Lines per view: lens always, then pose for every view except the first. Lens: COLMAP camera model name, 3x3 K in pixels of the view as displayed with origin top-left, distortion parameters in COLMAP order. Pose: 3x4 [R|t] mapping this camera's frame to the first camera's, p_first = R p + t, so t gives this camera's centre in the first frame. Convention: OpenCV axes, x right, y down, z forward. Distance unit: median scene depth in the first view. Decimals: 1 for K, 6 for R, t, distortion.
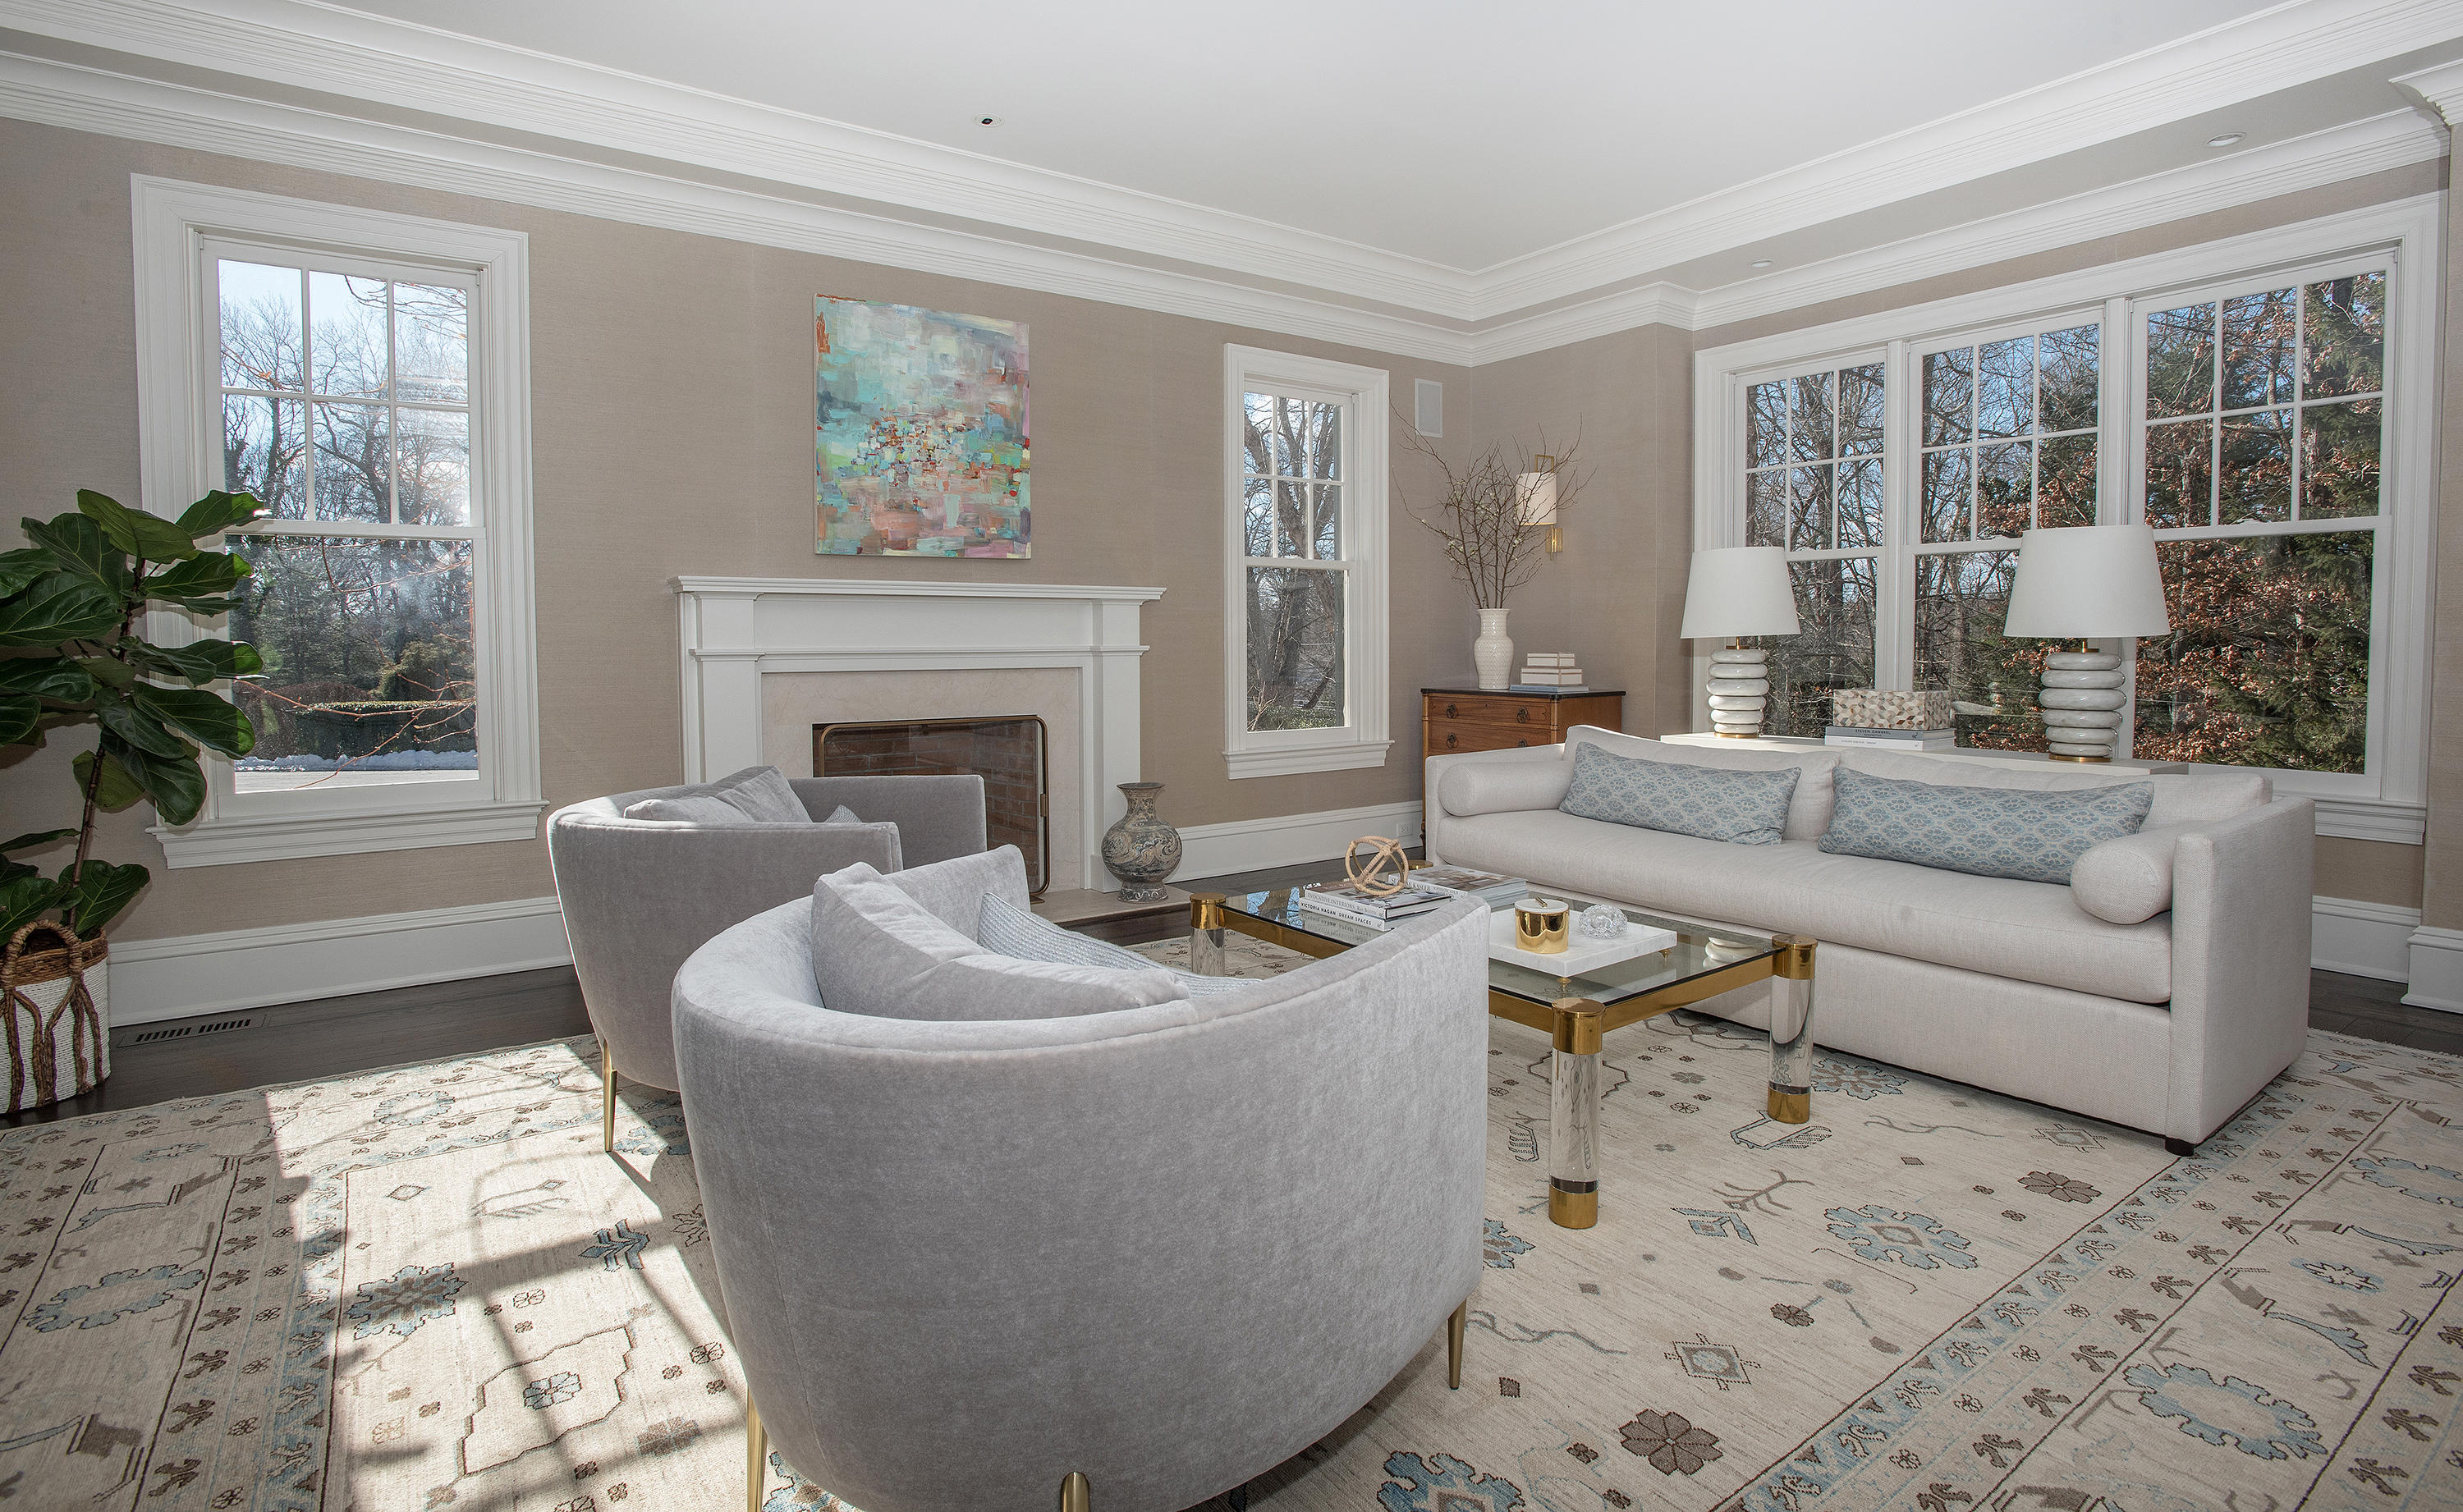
lens RADIAL K [[1197.9, 0, 1226.7], [0, 1197.9, 710.6], [0, 0, 1]] dist [-0.039286, 0.003421]
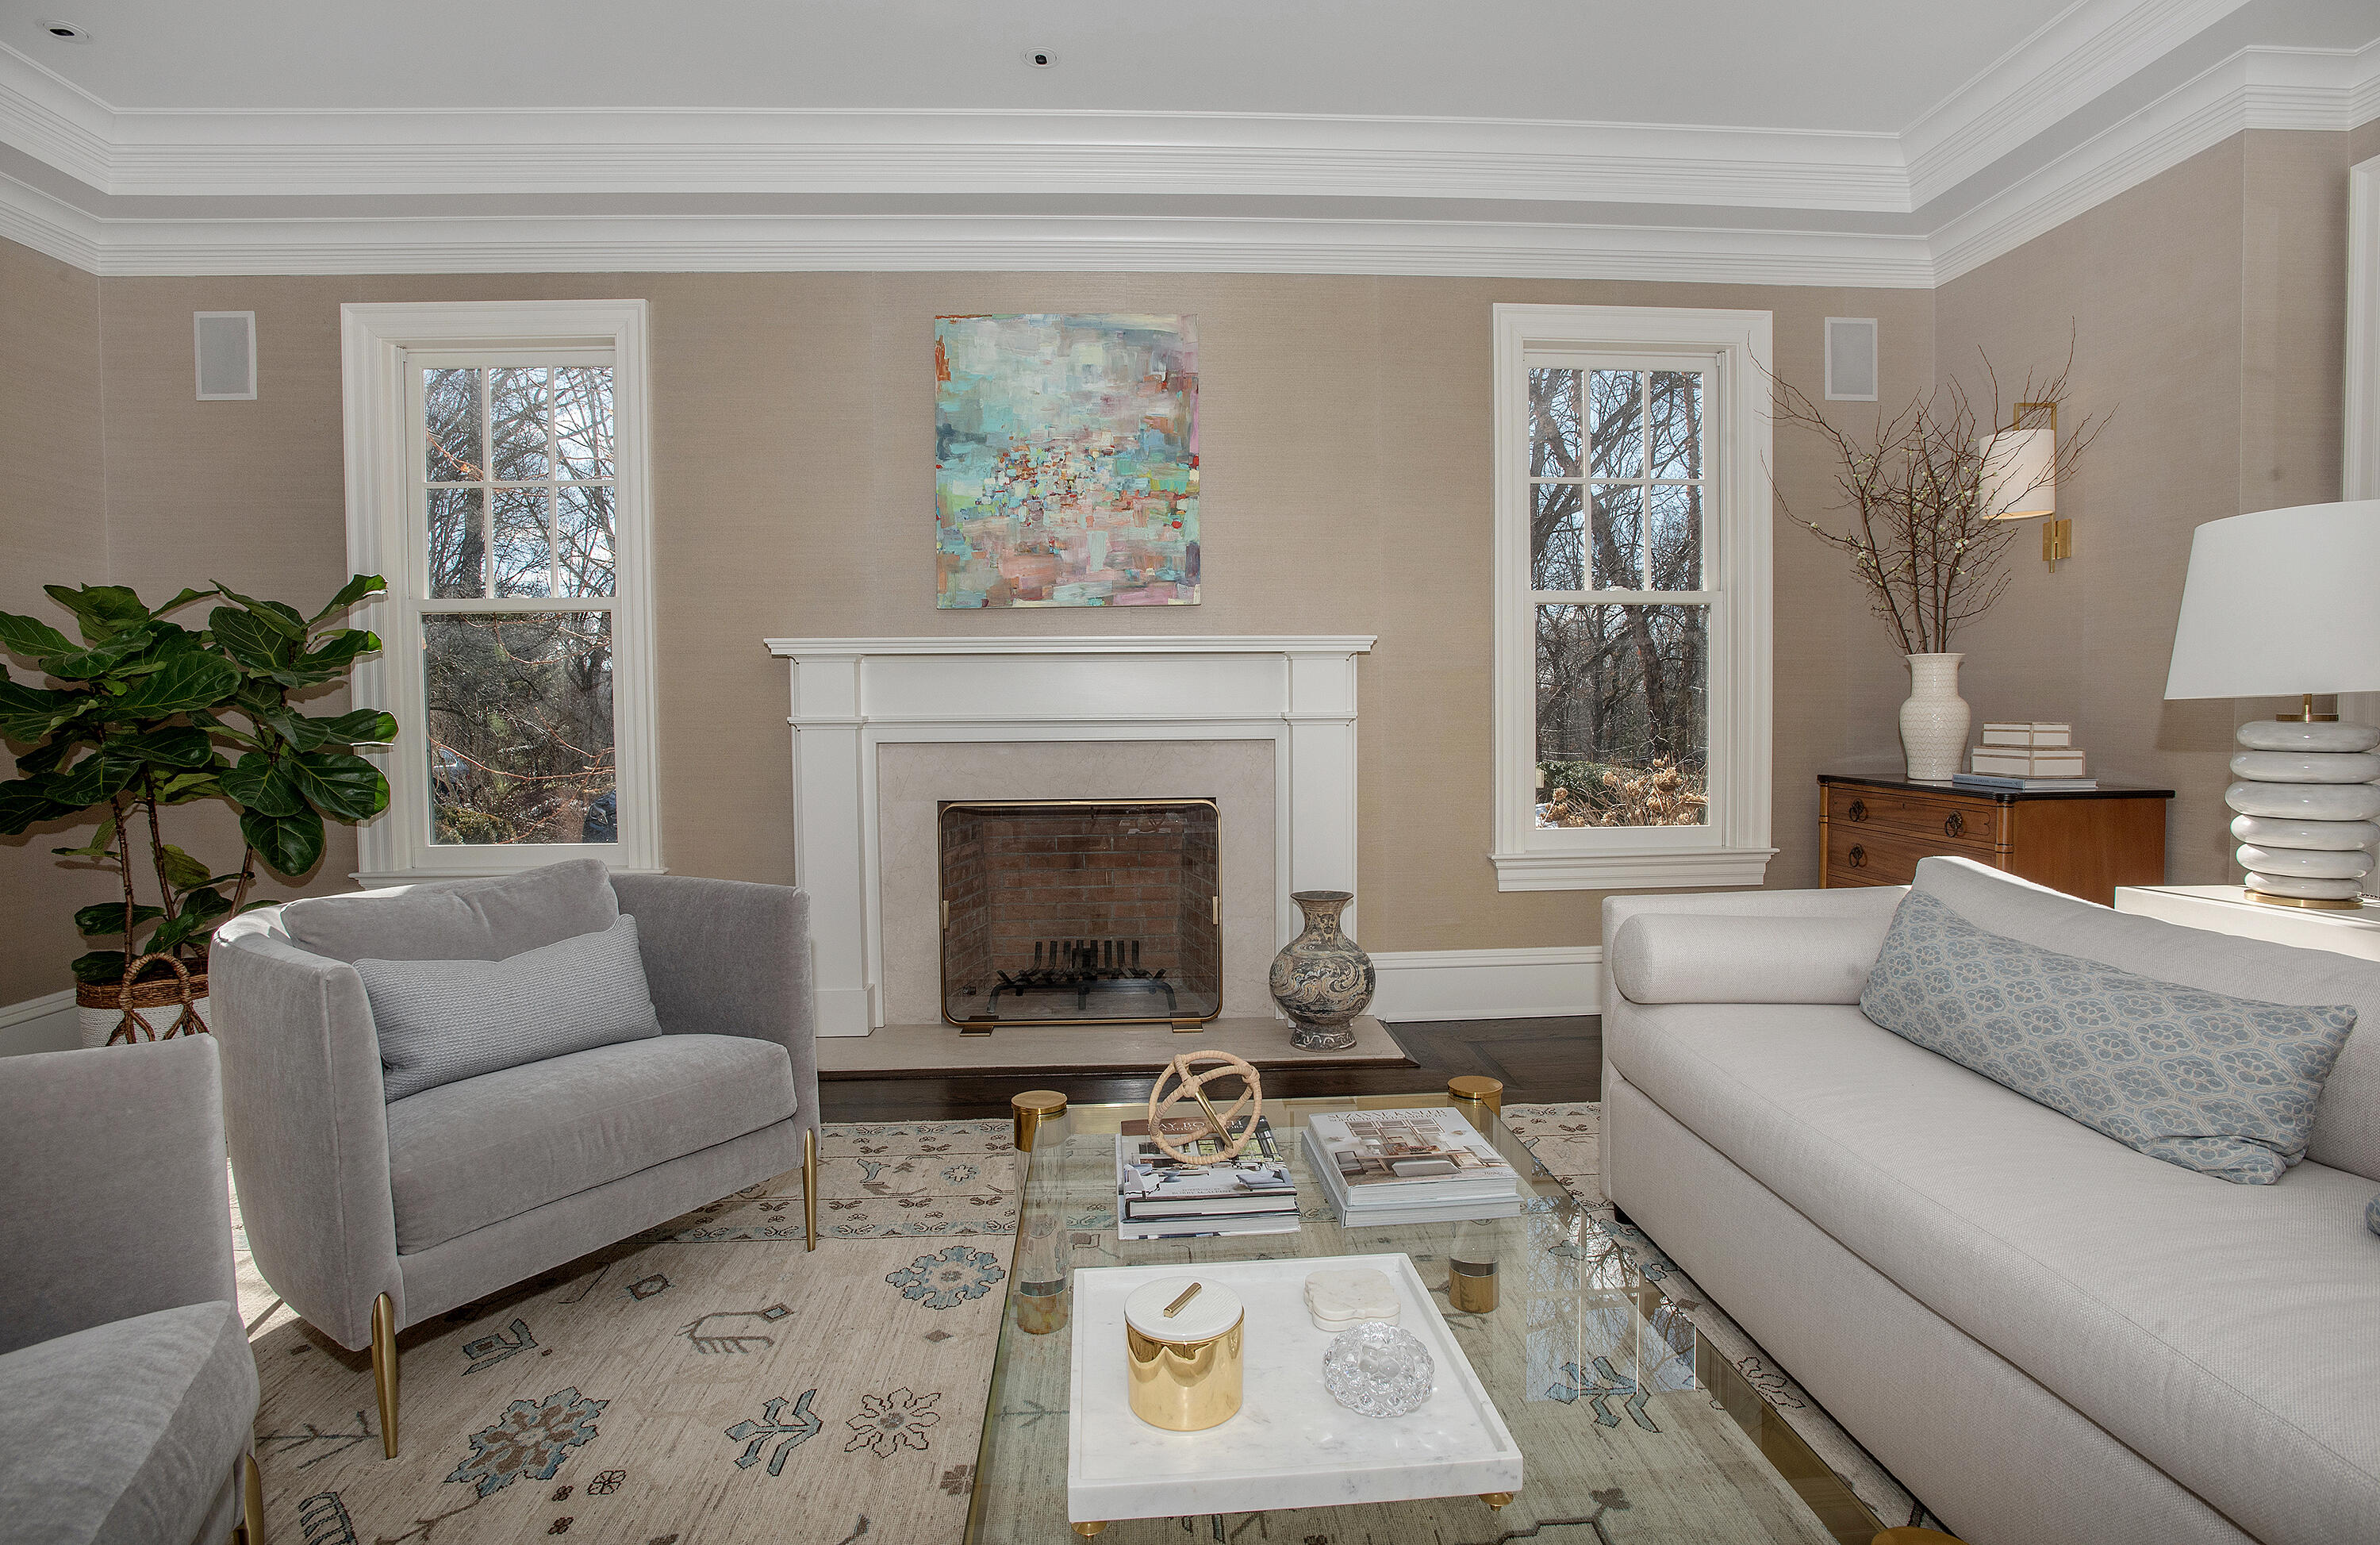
lens RADIAL K [[1171.1, 0, 1198.4], [0, 1171.1, 765.7], [0, 0, 1]] dist [-0.054426, 0.002062]
pose [[0.852489, 0.023772, -0.522204, 0.266752], [-0.025011, 0.999676, 0.004677, -0.023292], [0.522146, 0.009074, 0.852808, 0.349638]]
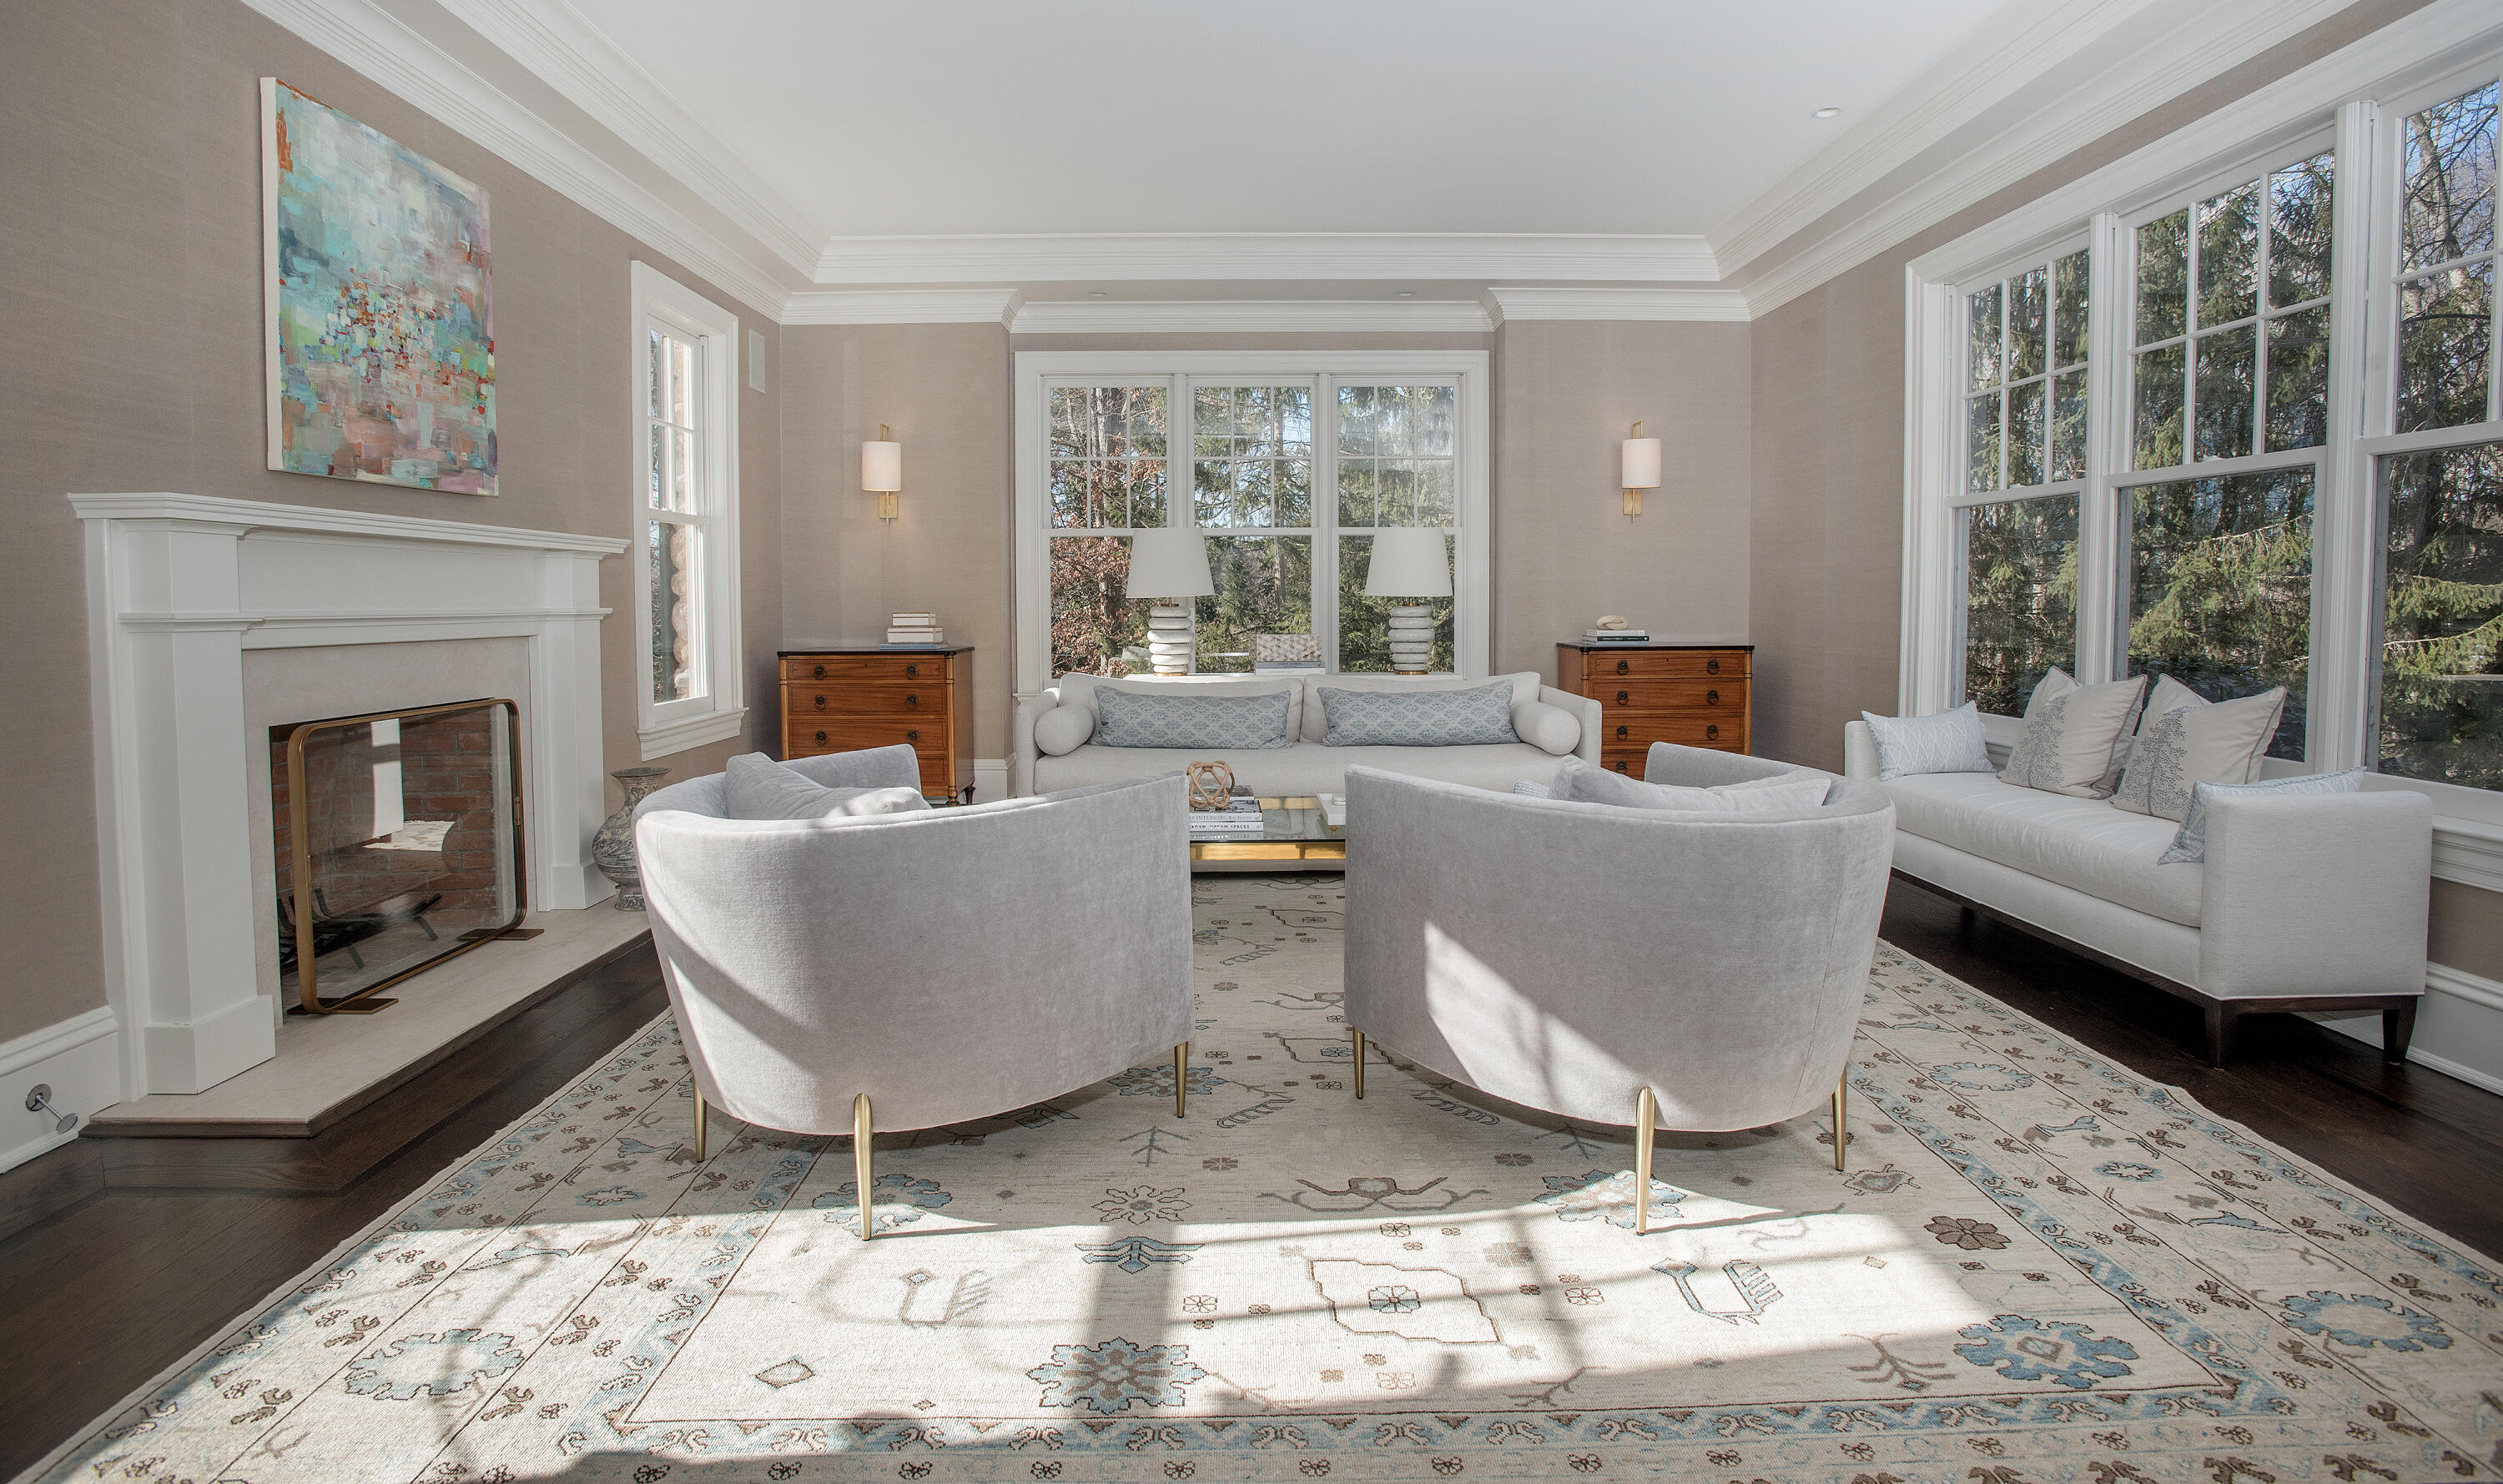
lens RADIAL K [[1225.0, 0, 1231.2], [0, 1225.0, 657.4], [0, 0, 1]] dist [-0.005516, 0.001015]
pose [[0.572165, -0.037792, 0.819267, -0.580851], [0.050992, 0.998644, 0.010454, -0.007427], [-0.818552, 0.035795, 0.573316, 0.172873]]
